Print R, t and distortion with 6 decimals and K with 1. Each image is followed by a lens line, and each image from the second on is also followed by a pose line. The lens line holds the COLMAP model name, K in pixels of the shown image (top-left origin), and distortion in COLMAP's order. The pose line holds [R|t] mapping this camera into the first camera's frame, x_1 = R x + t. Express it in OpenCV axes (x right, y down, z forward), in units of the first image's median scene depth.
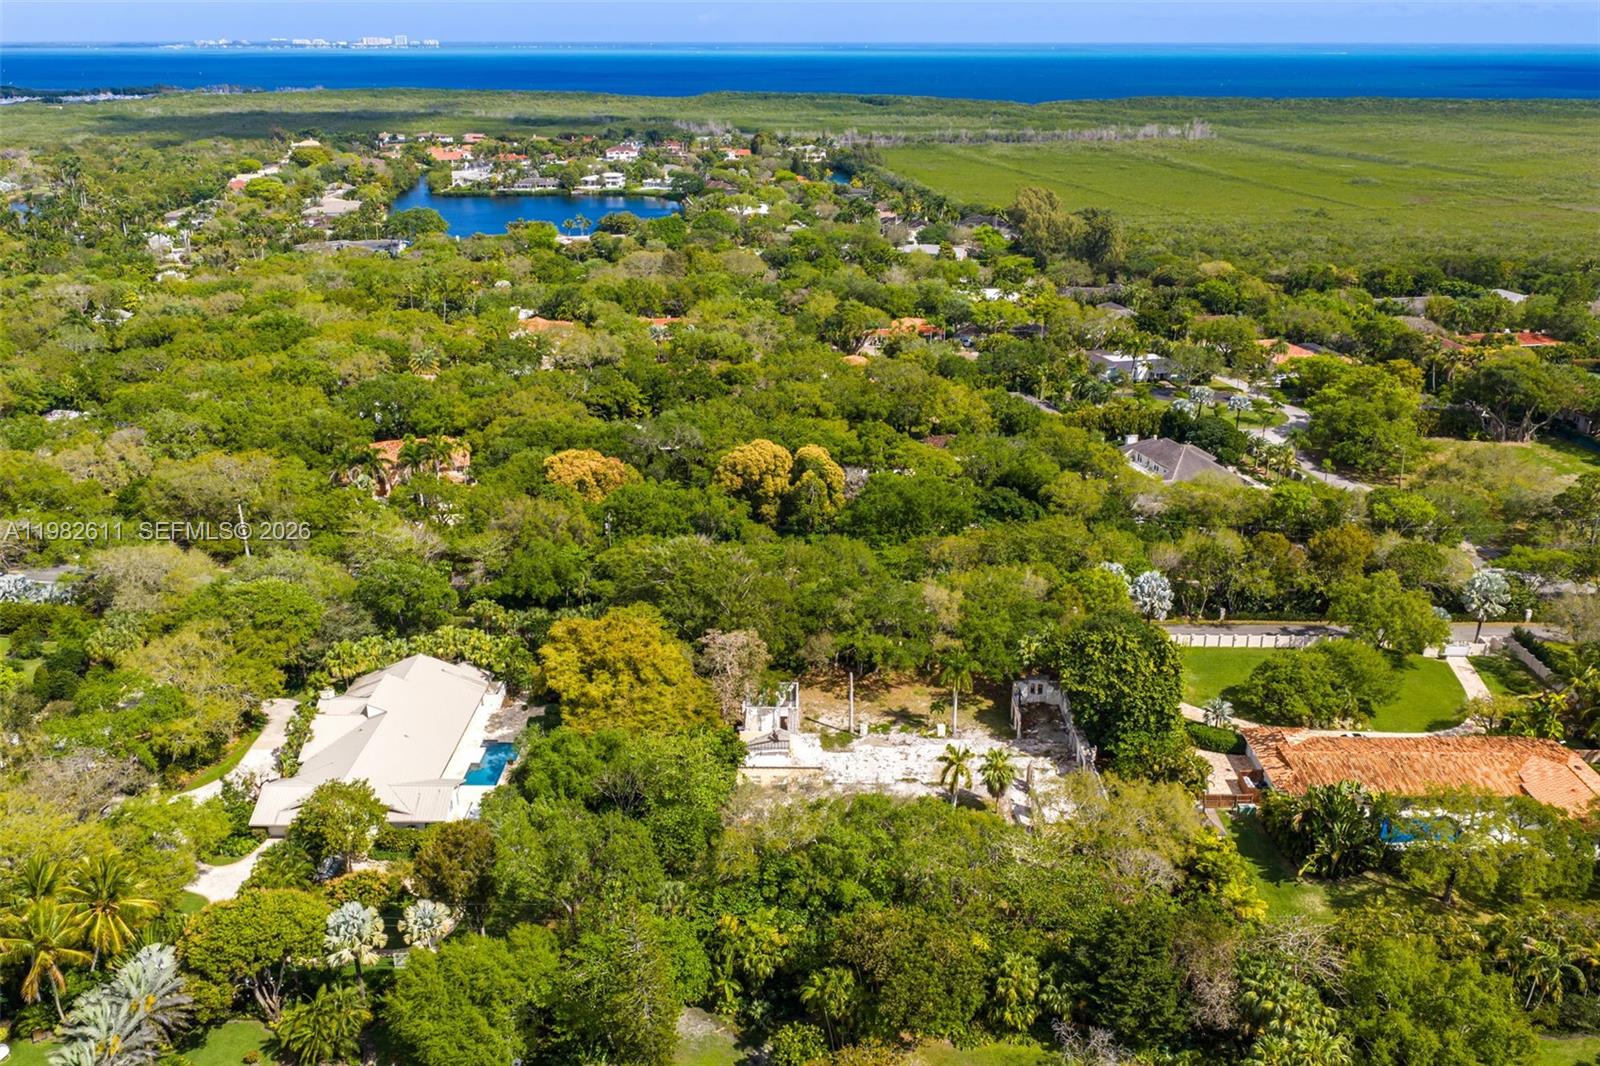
lens RADIAL K [[1316.9, 0, 804.4], [0, 1316.9, 523.5], [0, 0, 1]] dist [0.010396, -0.023608]
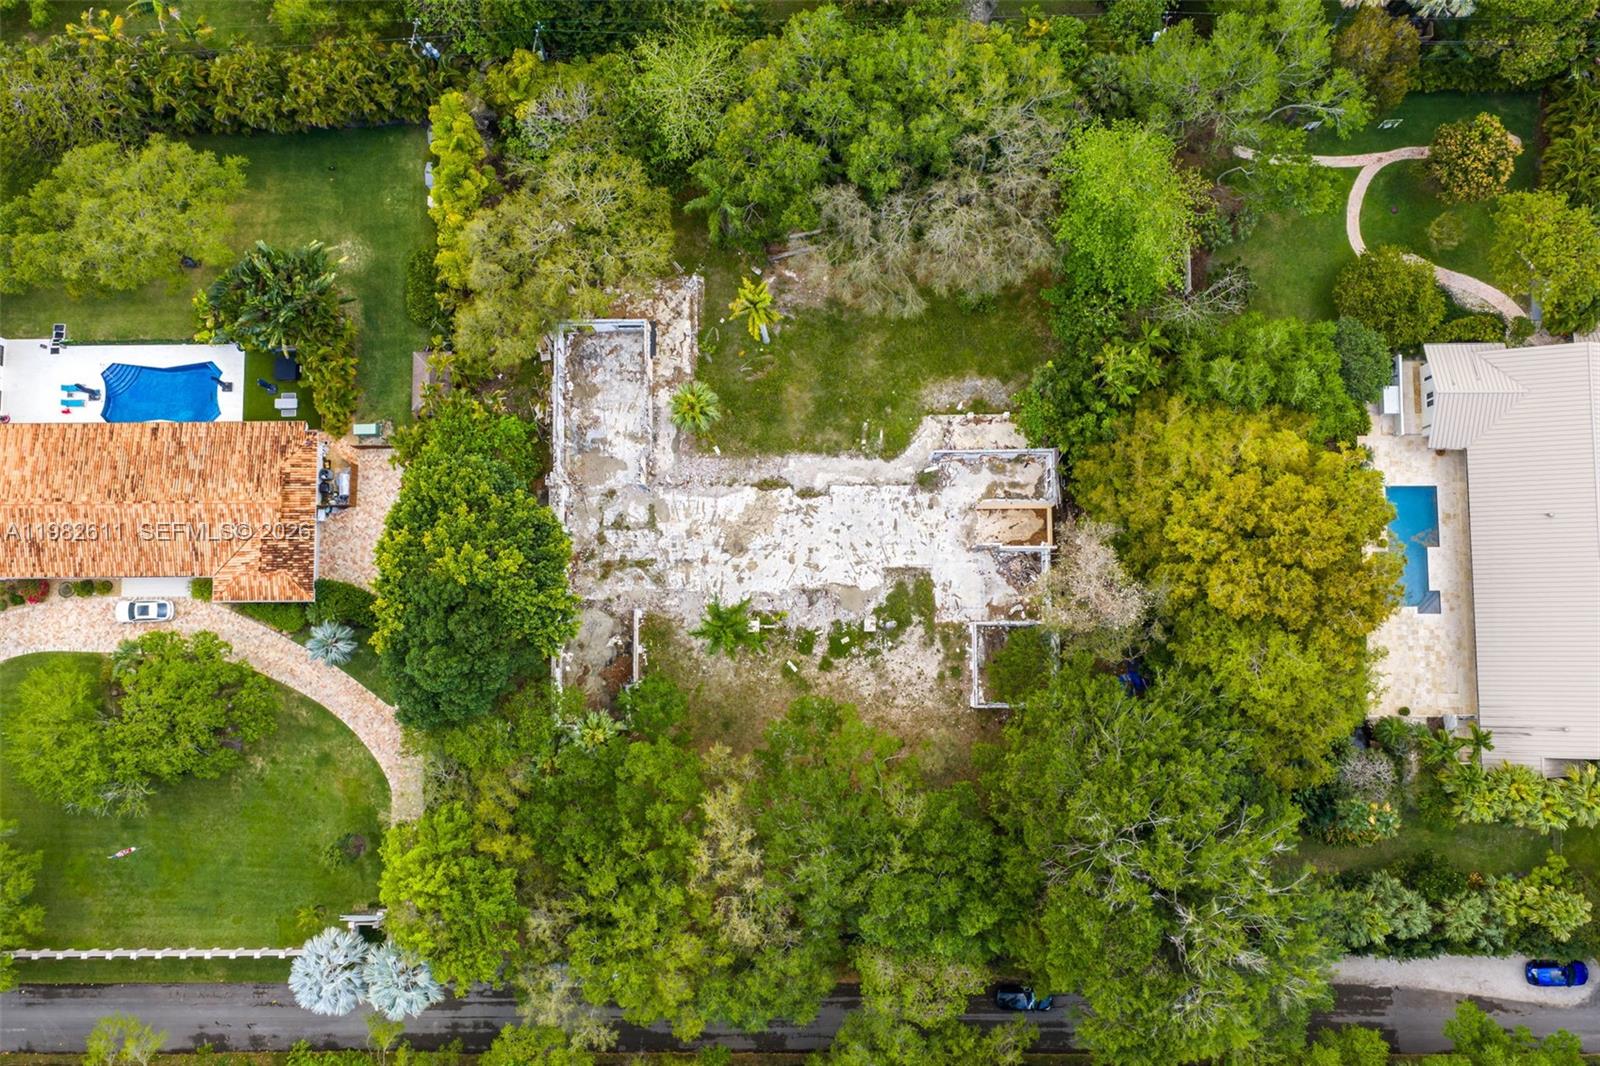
lens RADIAL K [[1316.9, 0, 804.4], [0, 1316.9, 523.5], [0, 0, 1]] dist [0.010396, -0.023608]
pose [[-0.999835, 0.017708, 0.004042, 0.071911], [-0.000520, -0.250388, 0.968145, -0.458029], [0.018156, 0.967983, 0.250356, 0.754373]]
